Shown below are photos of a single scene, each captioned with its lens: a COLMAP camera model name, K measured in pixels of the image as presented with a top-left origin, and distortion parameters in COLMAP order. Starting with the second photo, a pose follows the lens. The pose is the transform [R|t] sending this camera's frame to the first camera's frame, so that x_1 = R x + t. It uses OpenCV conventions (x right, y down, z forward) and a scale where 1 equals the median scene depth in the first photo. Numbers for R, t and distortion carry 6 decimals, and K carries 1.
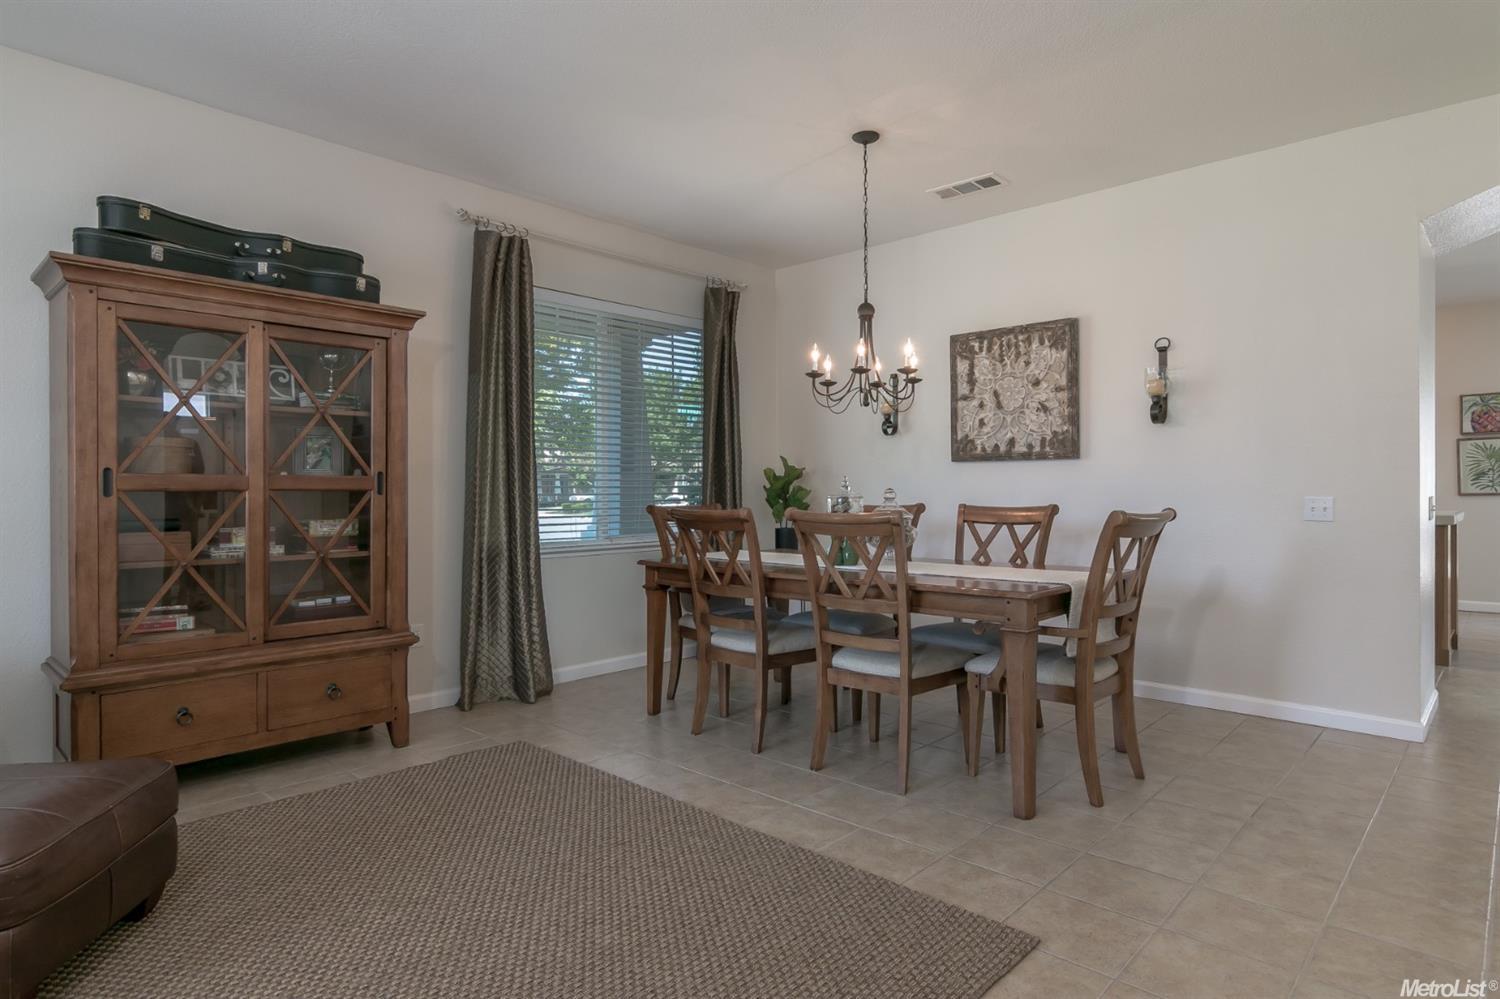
lens RADIAL K [[838.1, 0, 747.3], [0, 838.1, 494.3], [0, 0, 1]] dist [-0.012660, -0.000530]
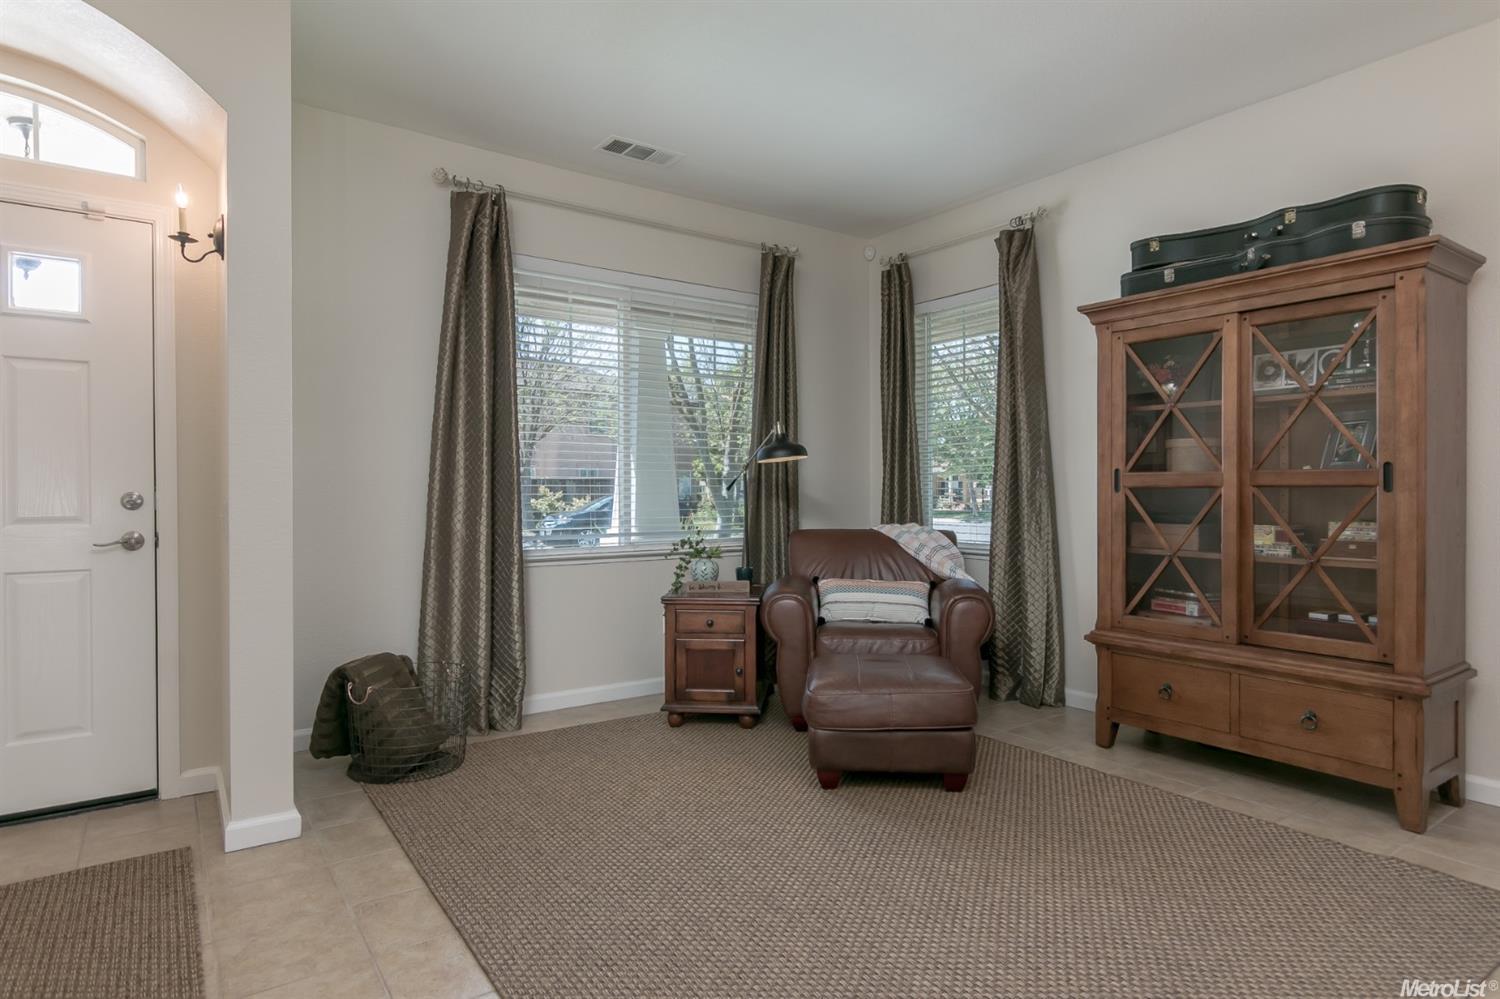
lens RADIAL K [[838.1, 0, 749.6], [0, 838.1, 492.0], [0, 0, 1]] dist [-0.012660, -0.000530]
pose [[-0.217084, 0.007916, -0.976121, 0.494609], [0.002740, 0.999968, 0.007500, -0.007530], [0.976149, -0.001046, -0.217099, 0.664842]]
